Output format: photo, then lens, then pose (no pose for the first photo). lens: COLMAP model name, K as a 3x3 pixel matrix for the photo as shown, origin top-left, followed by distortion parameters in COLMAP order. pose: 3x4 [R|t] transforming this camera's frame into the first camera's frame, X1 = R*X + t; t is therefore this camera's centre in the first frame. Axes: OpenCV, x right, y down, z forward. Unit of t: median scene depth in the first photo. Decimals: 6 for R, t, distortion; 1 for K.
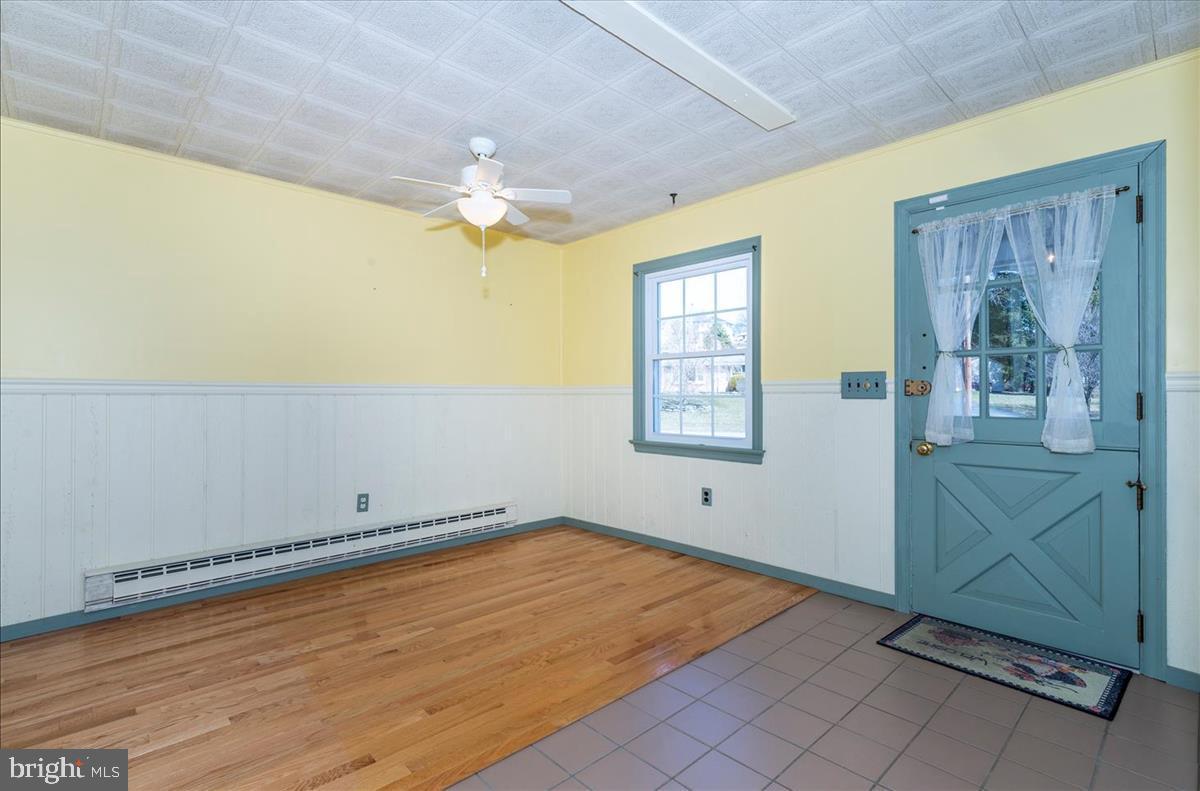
lens RADIAL K [[572.5, 0, 600.0], [0, 572.5, 395.5], [0, 0, 1]] dist [0.000597, -0.000206]
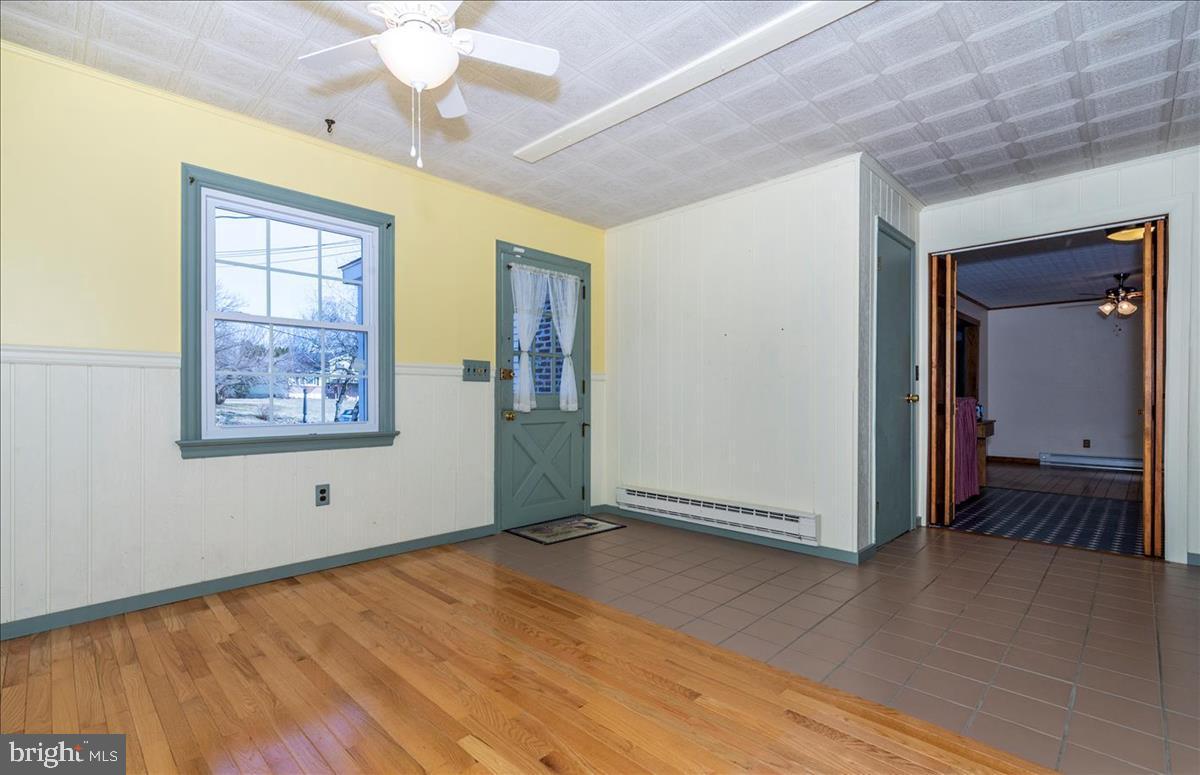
lens RADIAL K [[528.7, 0, 596.3], [0, 528.7, 403.8], [0, 0, 1]] dist [0.002213, 0.000079]
pose [[-0.037930, -0.010148, 0.999229, -0.713478], [0.003555, 0.999941, 0.010290, 0.043078], [-0.999274, 0.003942, -0.037892, 0.743397]]
